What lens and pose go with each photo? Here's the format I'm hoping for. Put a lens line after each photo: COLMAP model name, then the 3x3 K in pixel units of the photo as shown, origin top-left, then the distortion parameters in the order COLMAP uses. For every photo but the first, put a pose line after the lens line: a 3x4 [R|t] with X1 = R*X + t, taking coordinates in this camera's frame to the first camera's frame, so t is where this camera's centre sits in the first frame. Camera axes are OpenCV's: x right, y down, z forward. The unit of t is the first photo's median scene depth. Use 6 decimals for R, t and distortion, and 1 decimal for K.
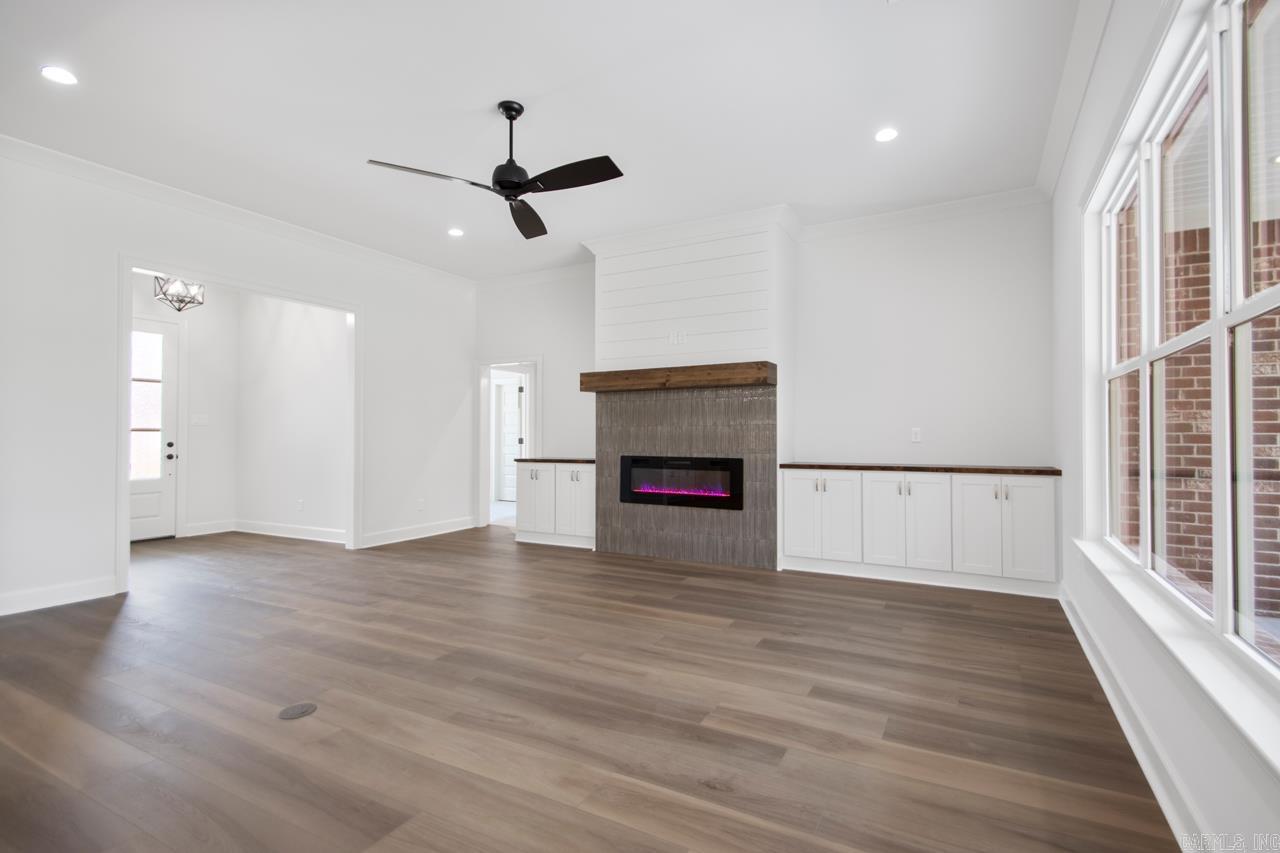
lens RADIAL K [[591.9, 0, 649.6], [0, 591.9, 428.0], [0, 0, 1]] dist [0.042487, -0.019388]
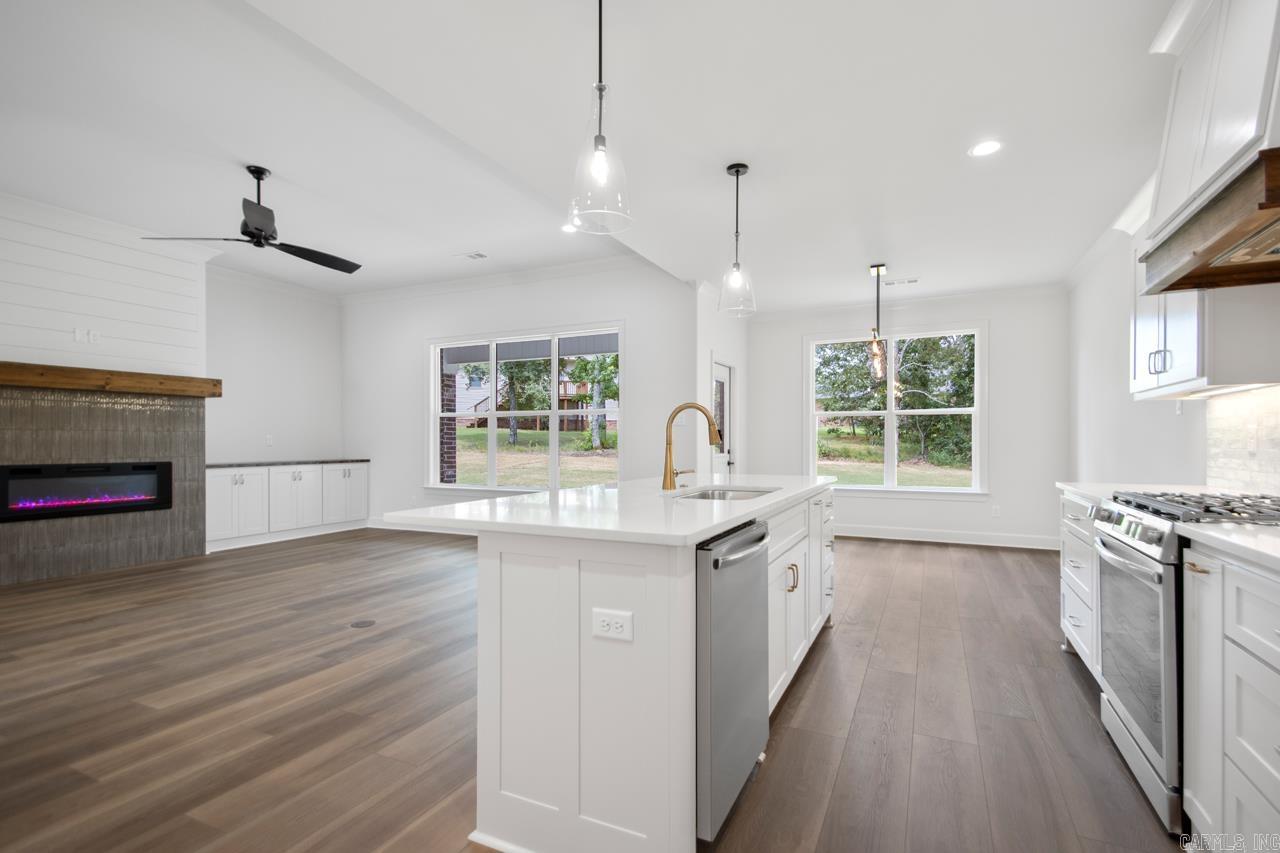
lens RADIAL K [[598.5, 0, 653.2], [0, 598.5, 442.3], [0, 0, 1]] dist [0.041170, -0.022446]
pose [[-0.052354, -0.003162, 0.998624, -1.005832], [-0.014593, 0.999891, 0.002401, -0.000173], [-0.998522, -0.014448, -0.052394, 0.166337]]
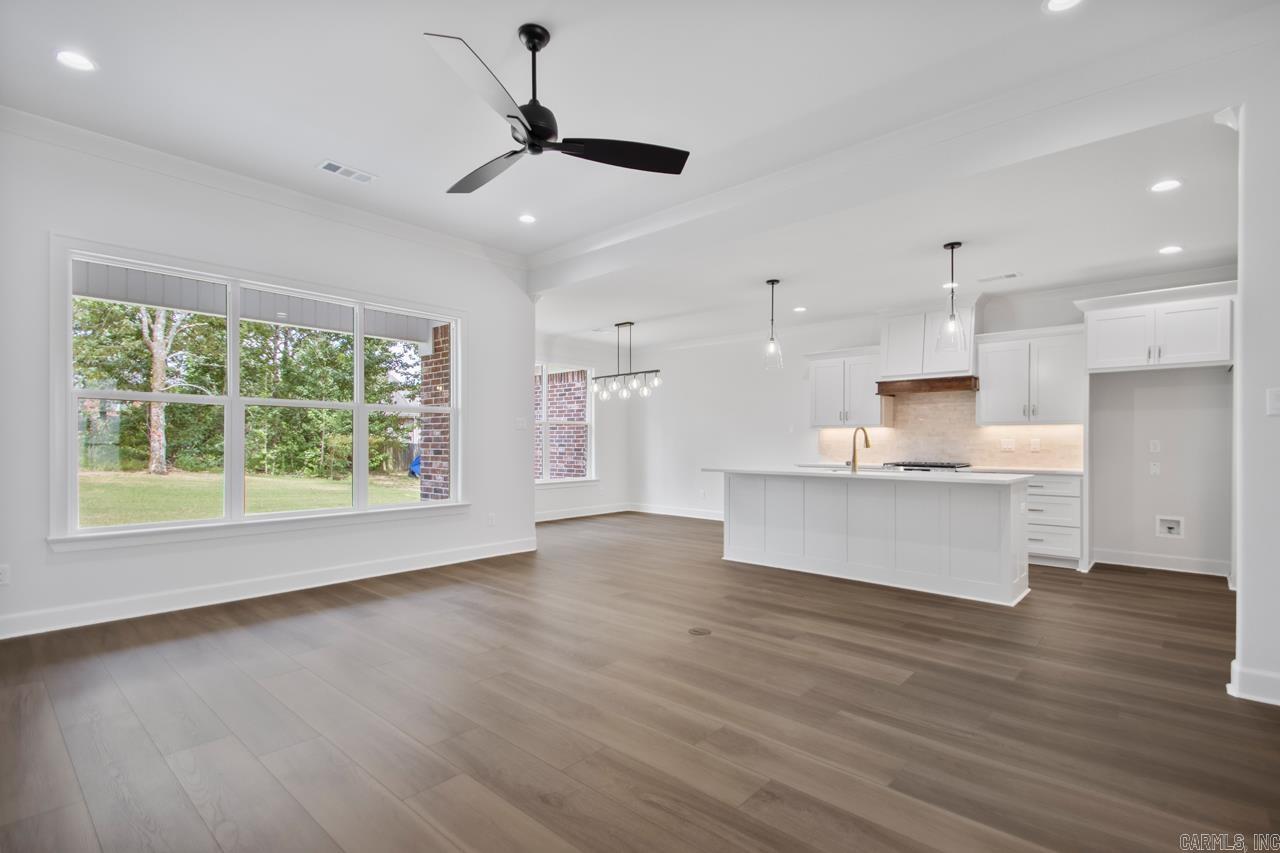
lens RADIAL K [[598.5, 0, 653.2], [0, 598.5, 442.3], [0, 0, 1]] dist [0.041170, -0.022446]
pose [[-0.973923, -0.002766, 0.226860, -0.379356], [-0.007121, 0.999806, -0.018382, 0.014467], [-0.226765, -0.019518, -0.973754, 1.164946]]
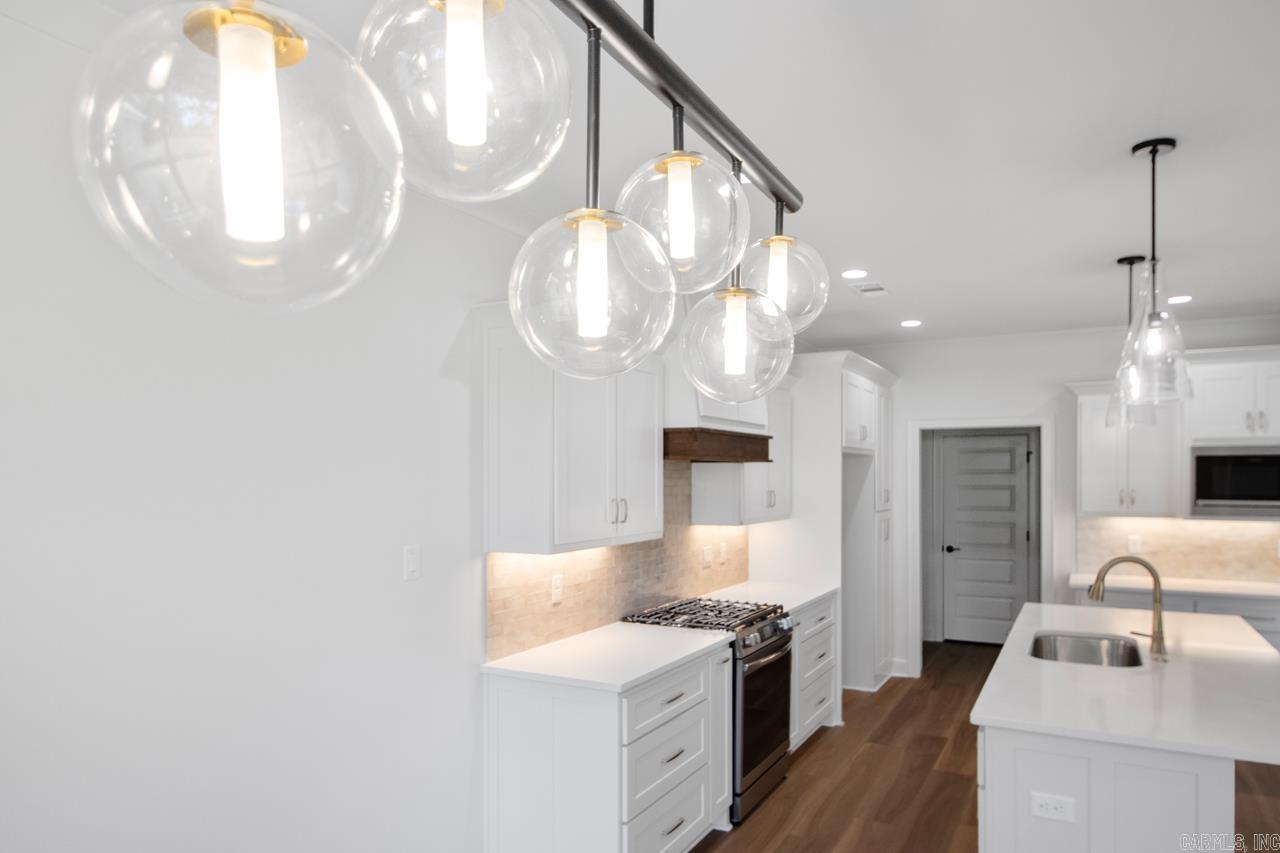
lens RADIAL K [[818.6, 0, 640.3], [0, 818.6, 477.4], [0, 0, 1]] dist [0.001433, -0.000039]
pose [[-0.013044, 0.002956, -0.999911, 0.170464], [0.018741, 0.999821, 0.002711, -0.105295], [0.999739, -0.018704, -0.013097, -0.270017]]
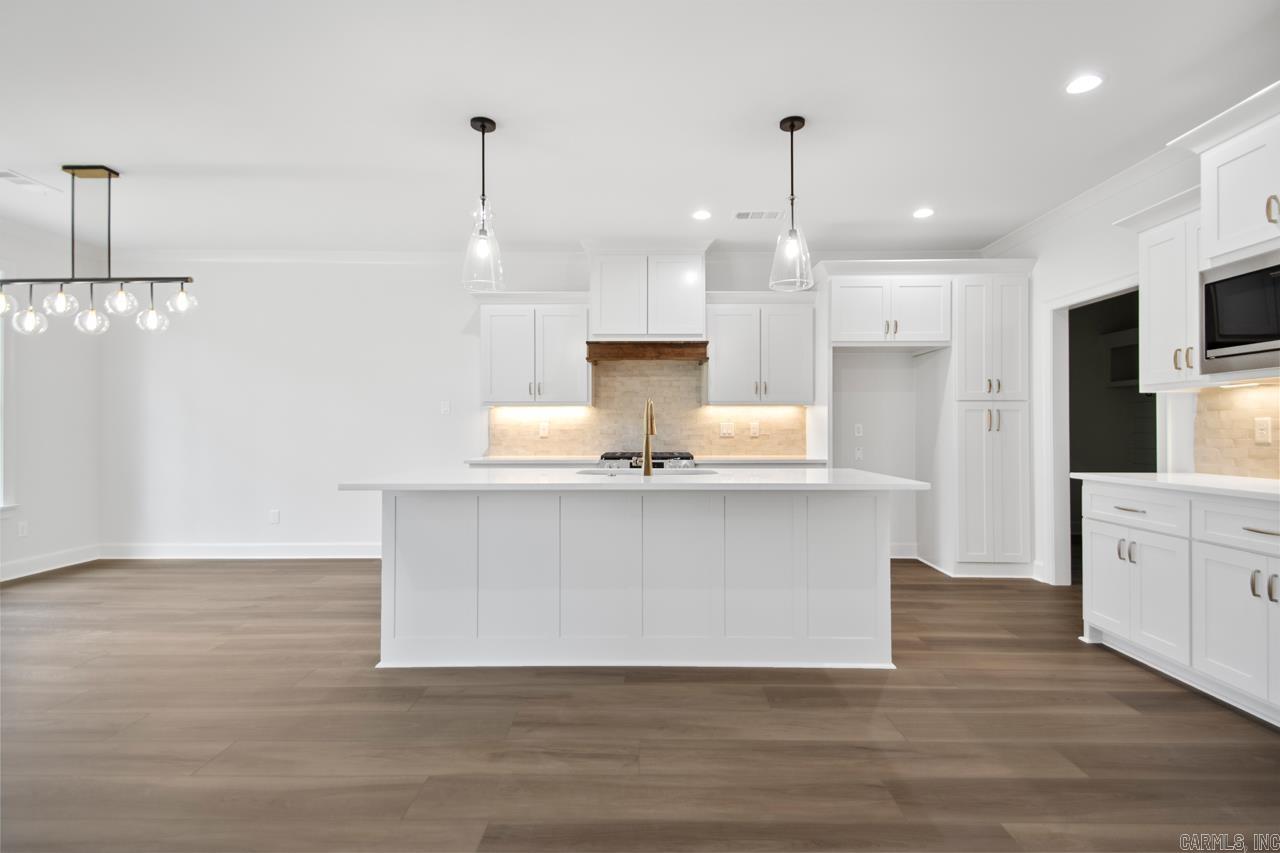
lens RADIAL K [[584.8, 0, 652.1], [0, 584.8, 425.7], [0, 0, 1]] dist [0.037647, -0.019652]
pose [[-0.884204, -0.002178, -0.467095, -0.219165], [0.009562, 0.999695, -0.022761, 0.007094], [0.467002, -0.024592, -0.883914, 0.625331]]
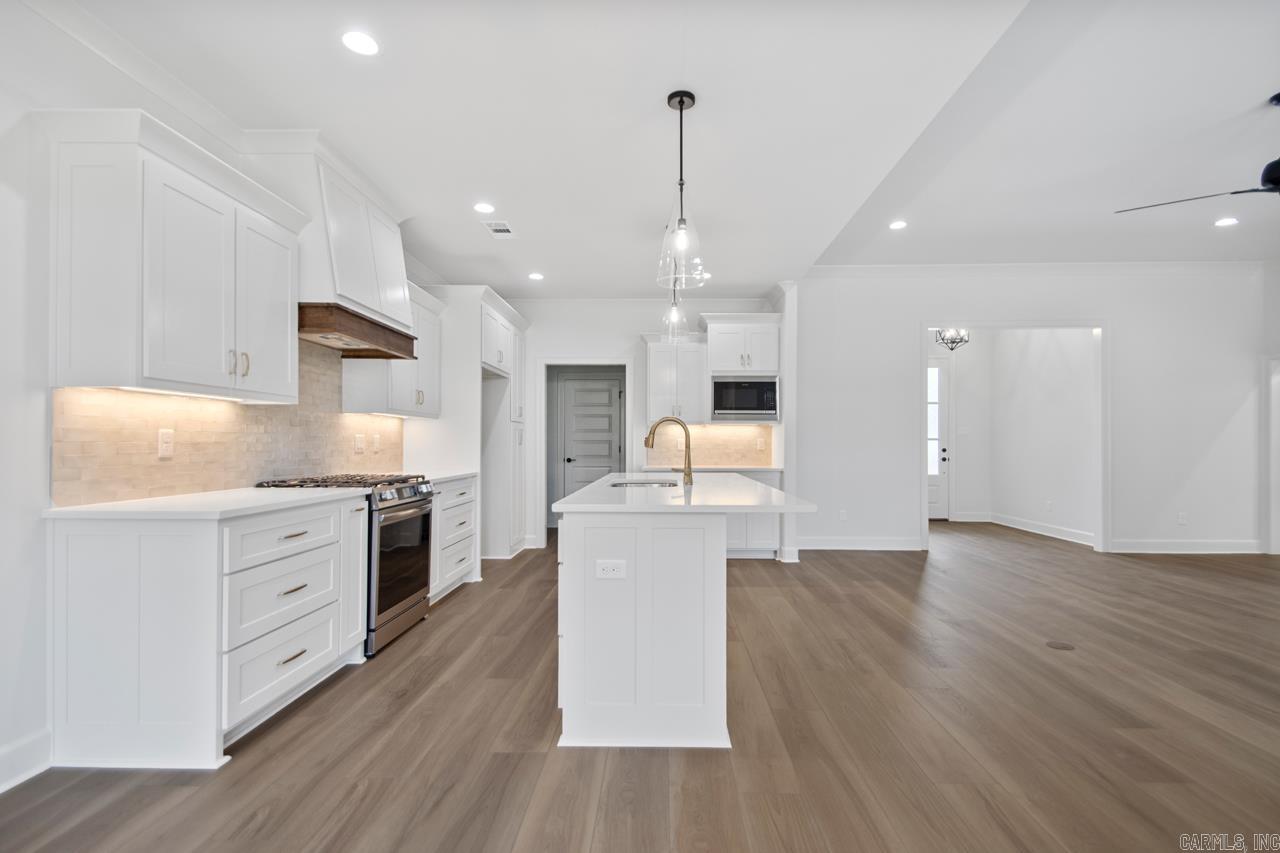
lens RADIAL K [[589.9, 0, 652.2], [0, 589.9, 439.8], [0, 0, 1]] dist [0.032601, -0.020402]
pose [[0.450512, -0.006607, -0.892746, 0.105155], [0.015130, 0.999886, 0.000235, -0.007054], [0.892642, -0.013613, 0.450560, -0.213527]]
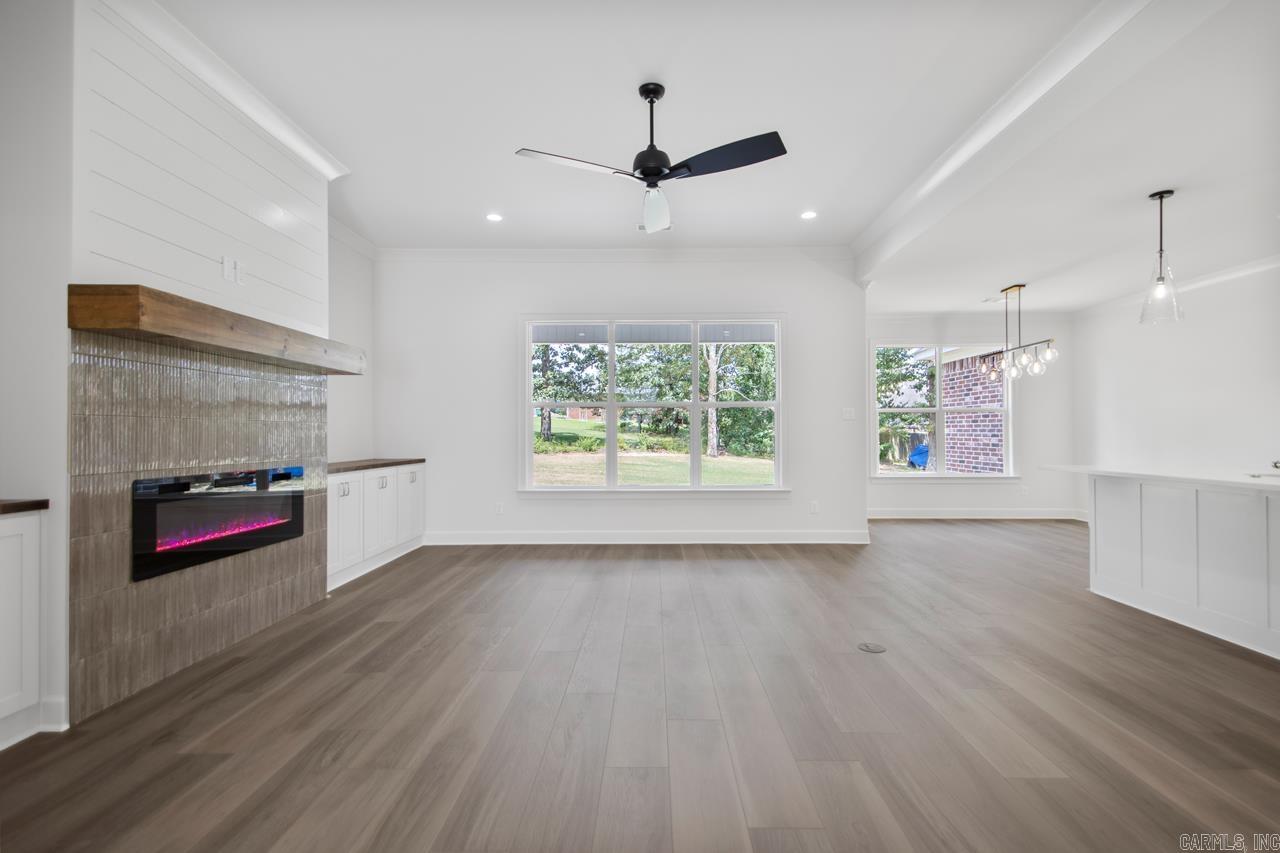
lens RADIAL K [[591.9, 0, 649.6], [0, 591.9, 428.0], [0, 0, 1]] dist [0.042487, -0.019388]
pose [[-0.466445, 0.008954, 0.884505, -0.709712], [-0.012936, 0.999773, -0.016943, 0.010290], [-0.884456, -0.019345, -0.466223, 0.956816]]
